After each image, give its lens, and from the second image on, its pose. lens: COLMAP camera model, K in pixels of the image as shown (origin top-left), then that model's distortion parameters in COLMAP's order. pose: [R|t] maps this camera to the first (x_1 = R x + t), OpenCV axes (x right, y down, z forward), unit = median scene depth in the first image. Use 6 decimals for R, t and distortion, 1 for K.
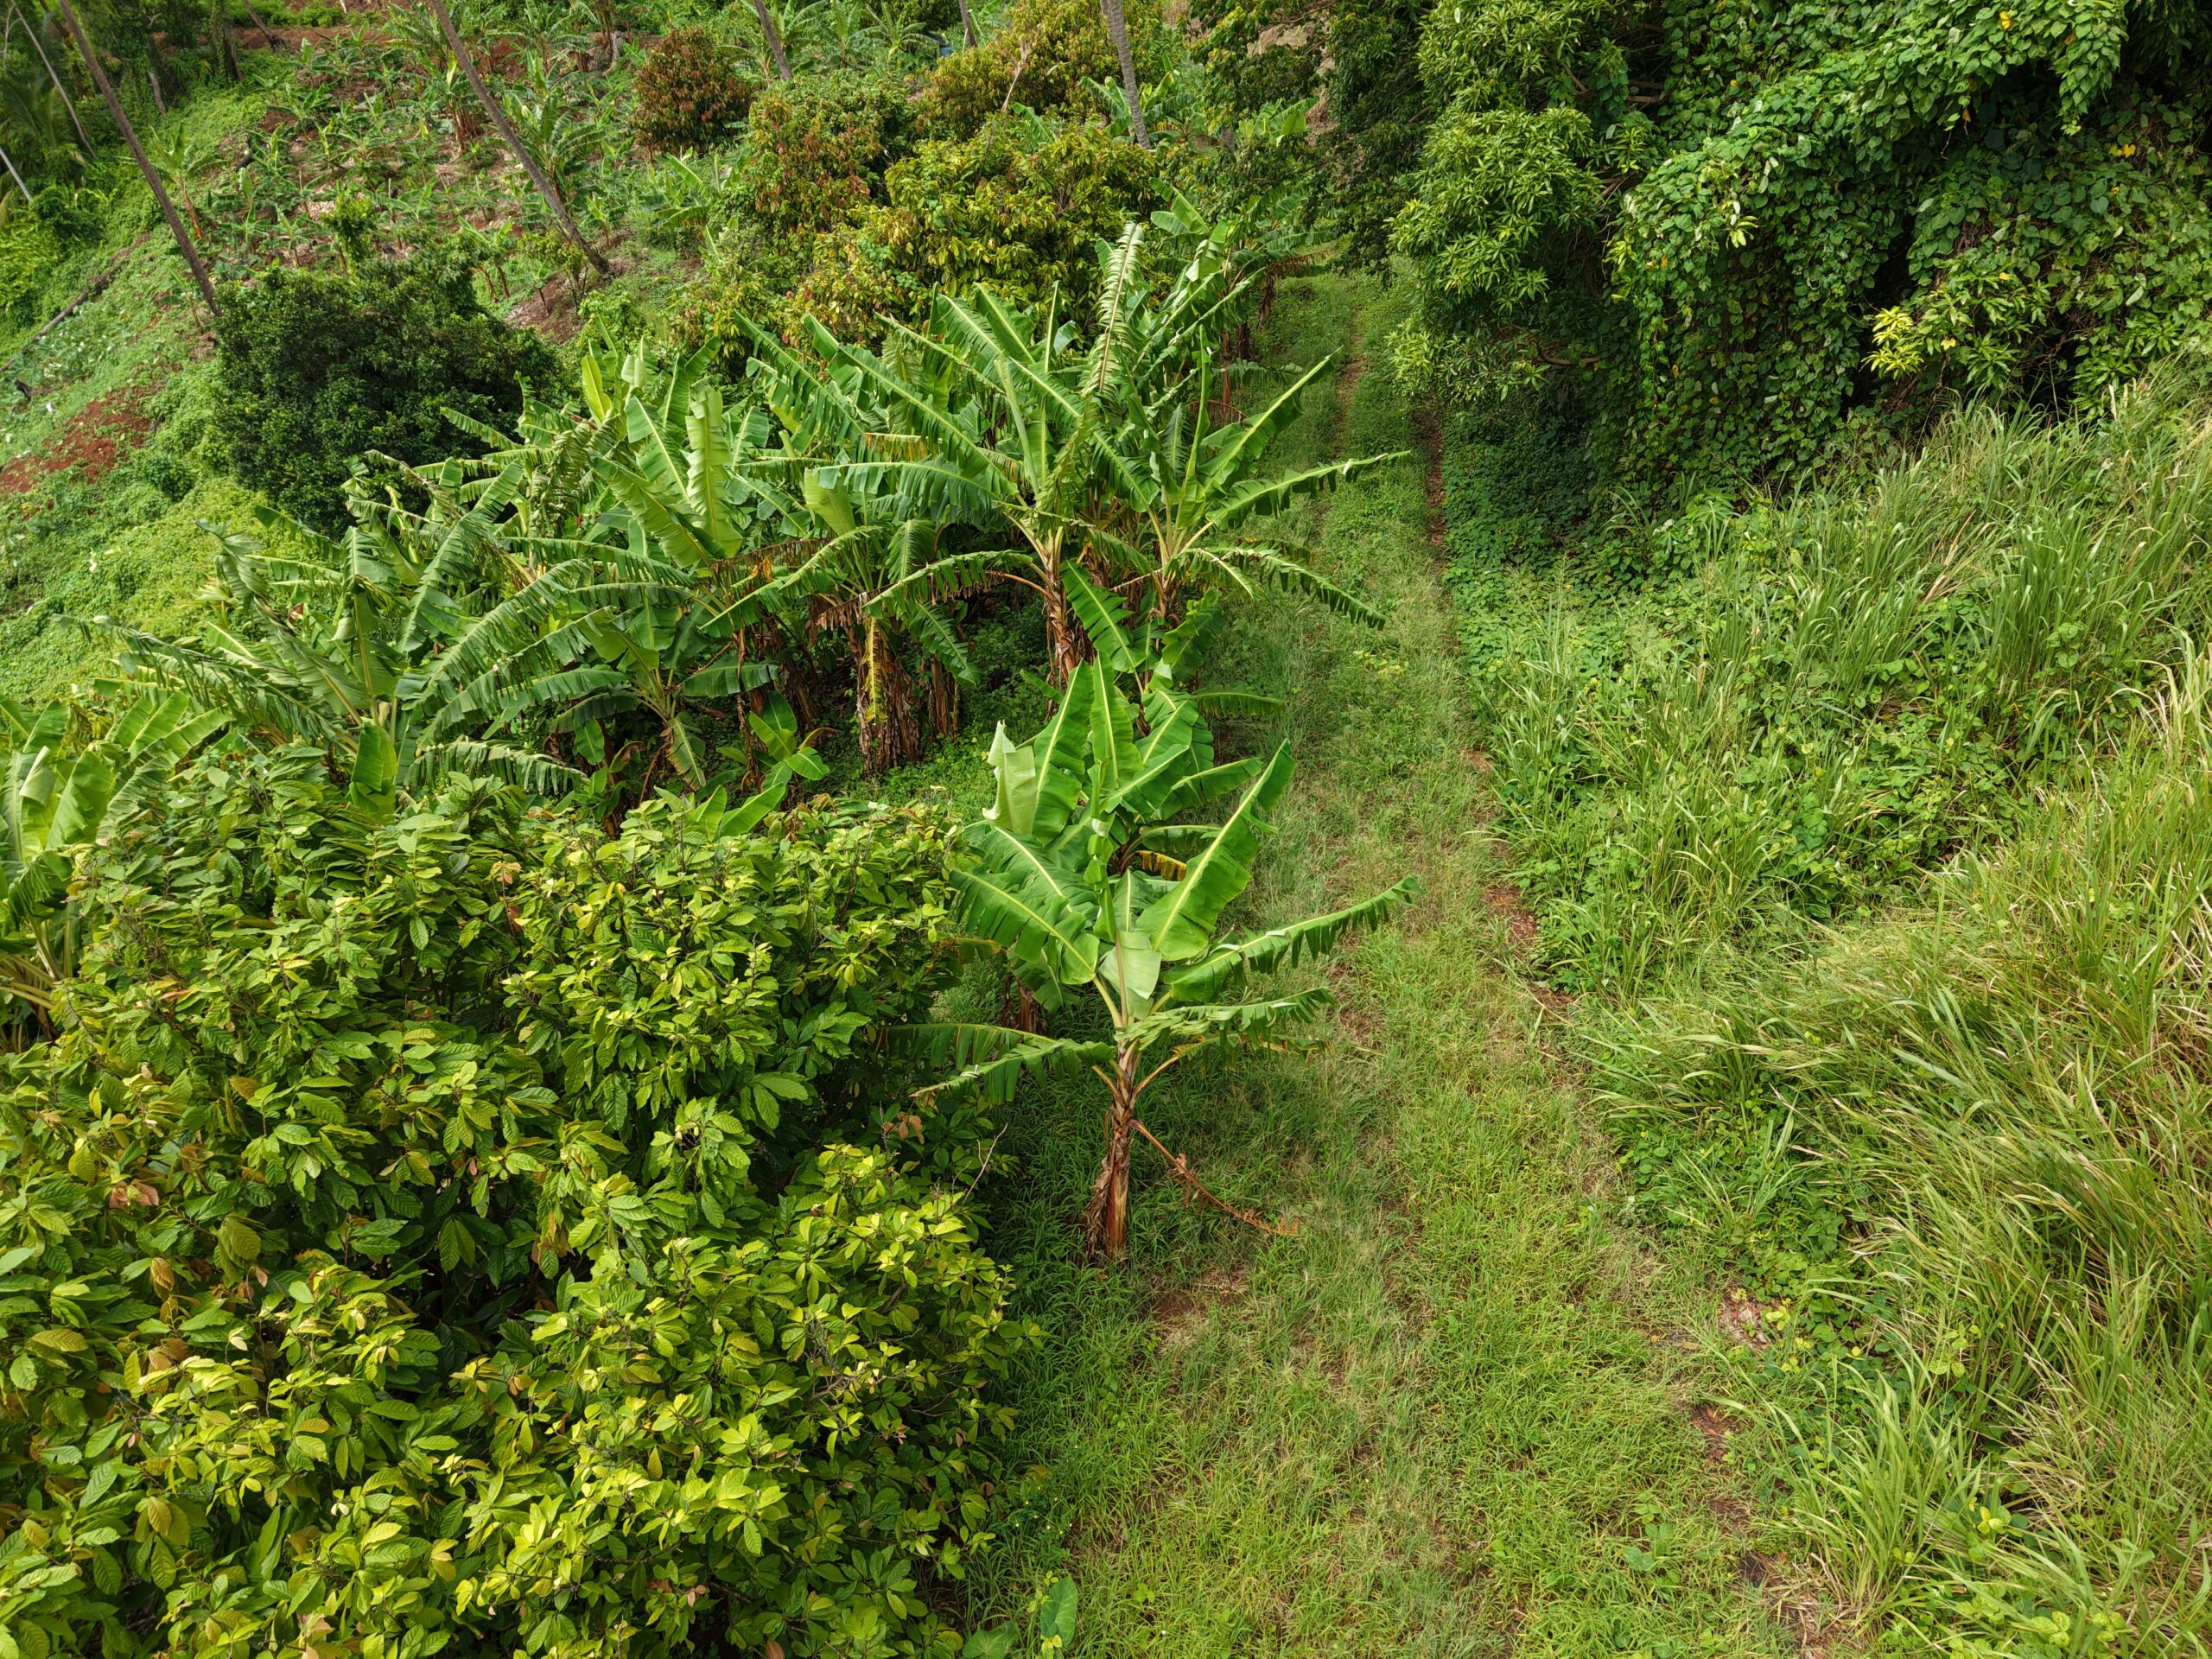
lens RADIAL K [[1484.4, 0, 1122.3], [0, 1484.4, 846.7], [0, 0, 1]] dist [0.021233, -0.020462]
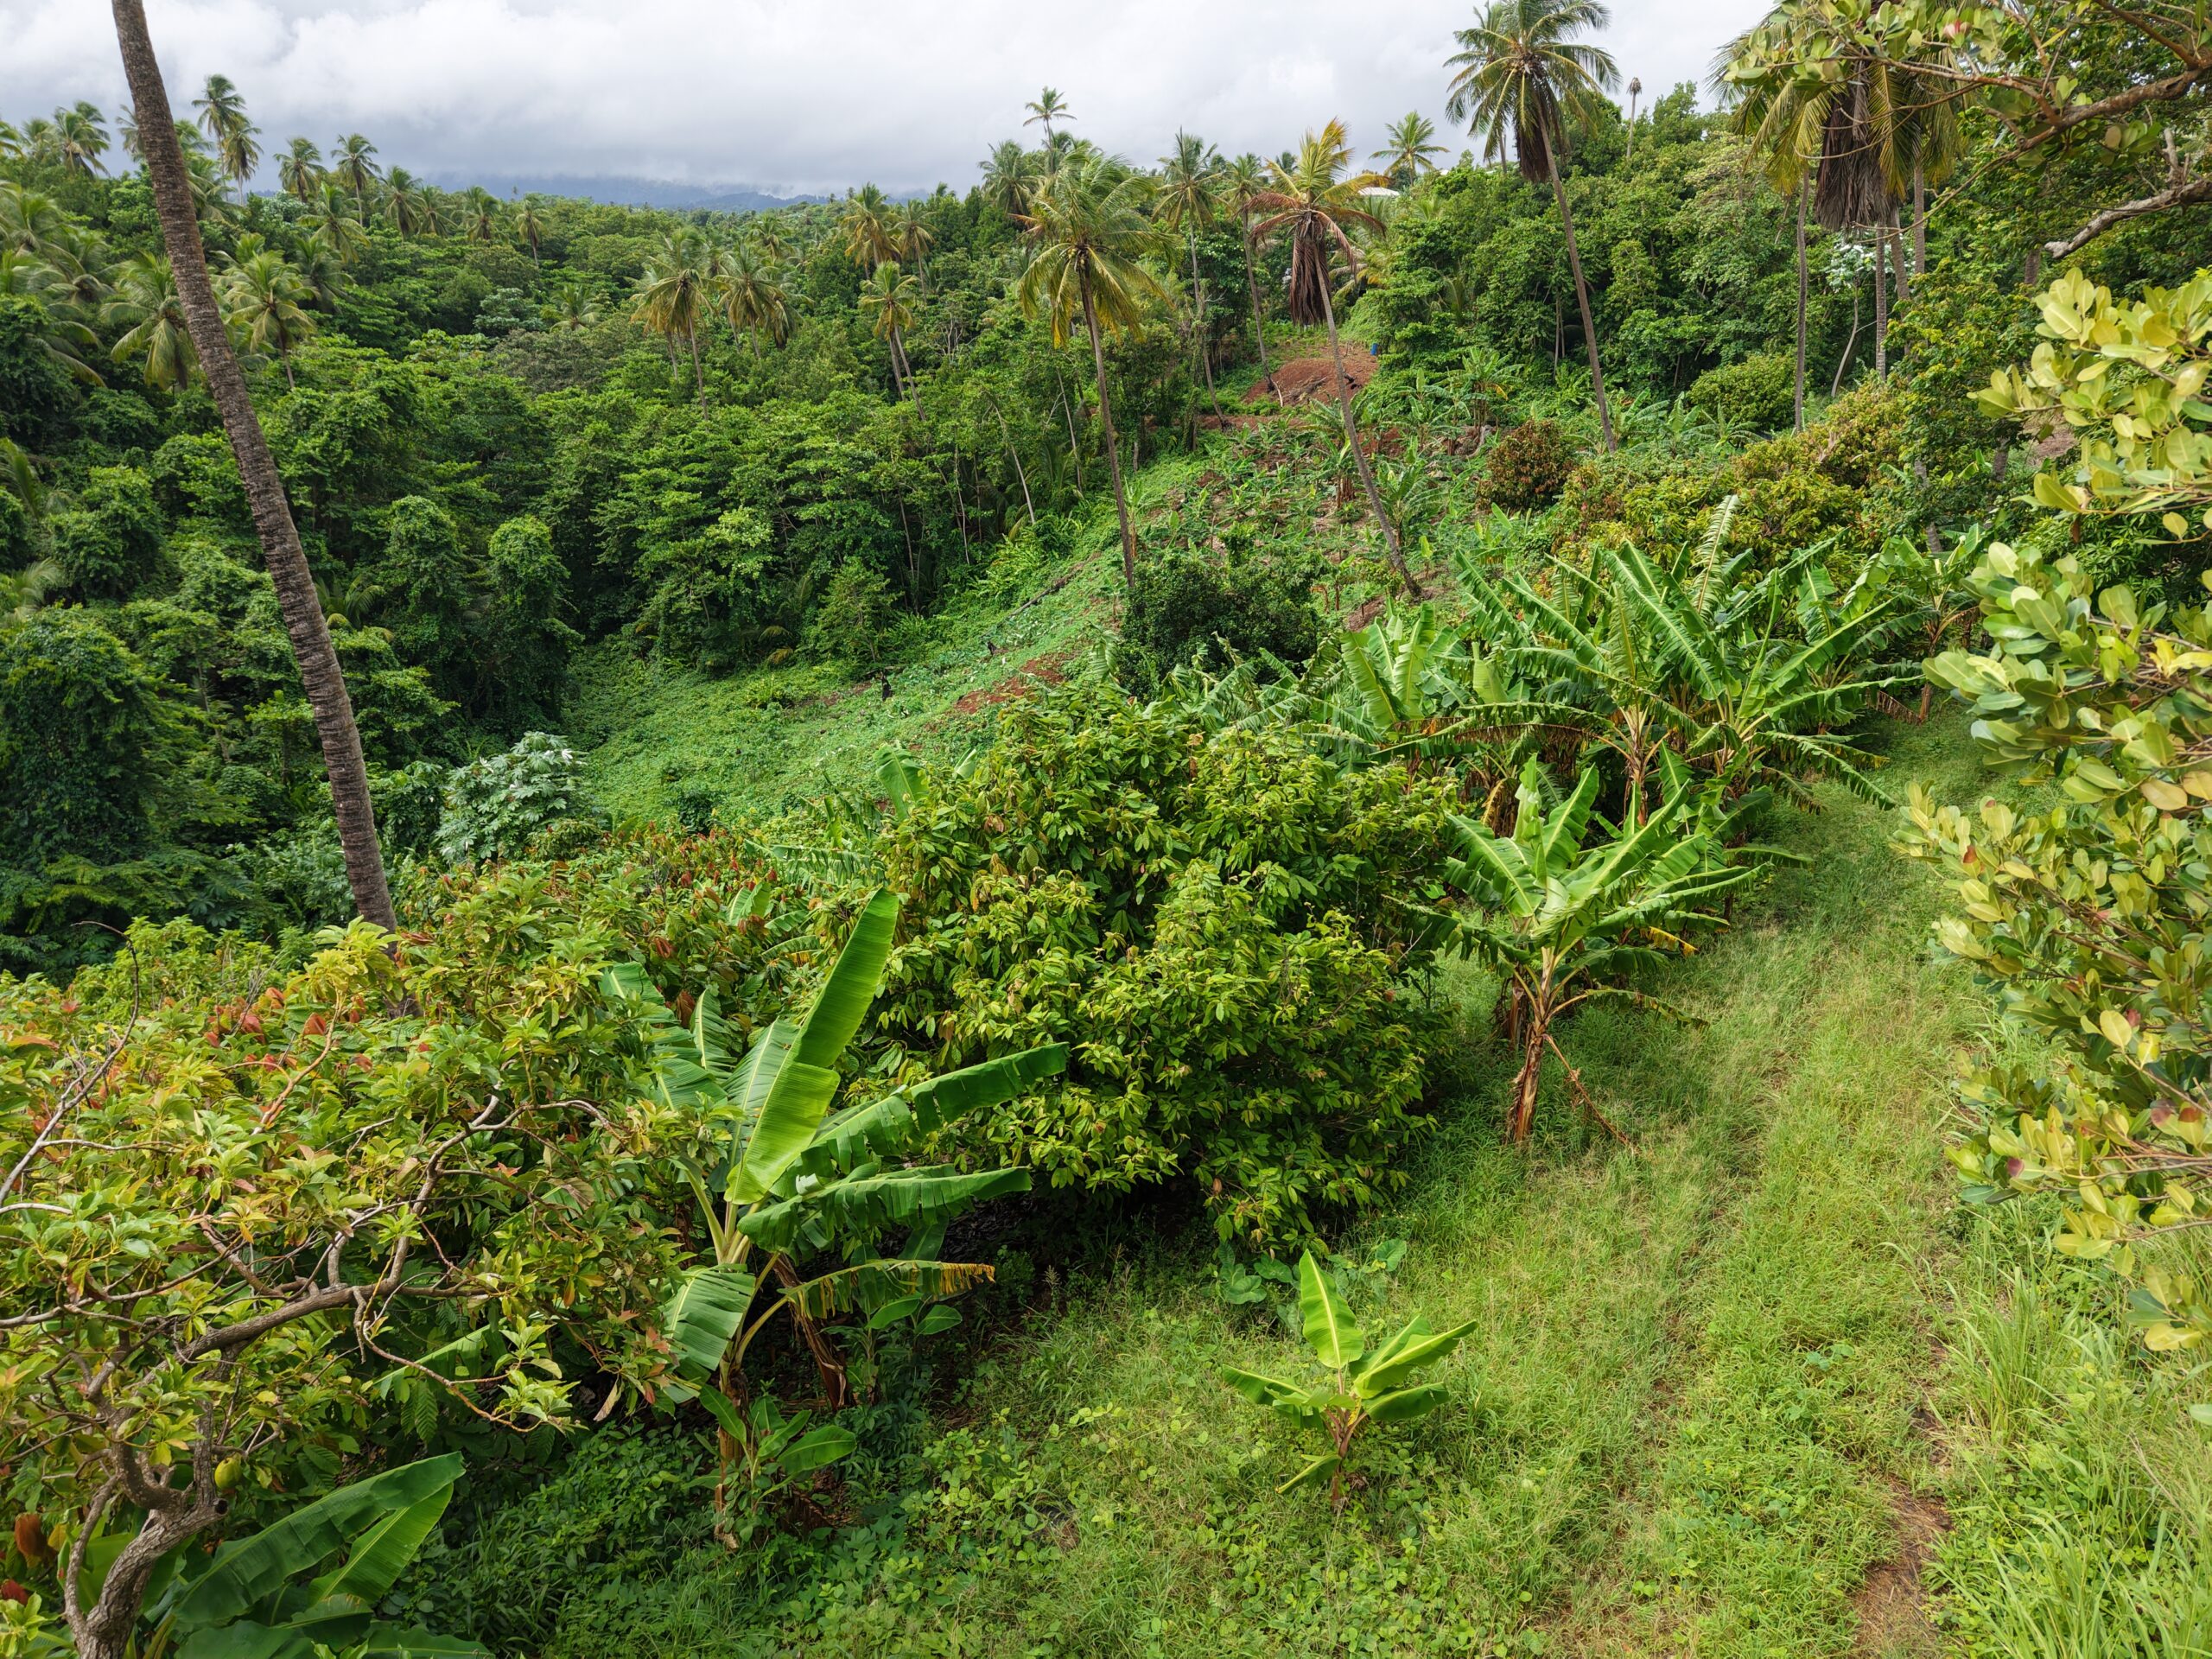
lens RADIAL K [[1484.4, 0, 1117.0], [0, 1484.4, 819.7], [0, 0, 1]] dist [0.021233, -0.020462]
pose [[0.859092, 0.161496, -0.485674, 0.063744], [-0.276975, 0.944656, -0.175815, 0.072534], [0.430402, 0.285561, 0.856277, -0.091579]]
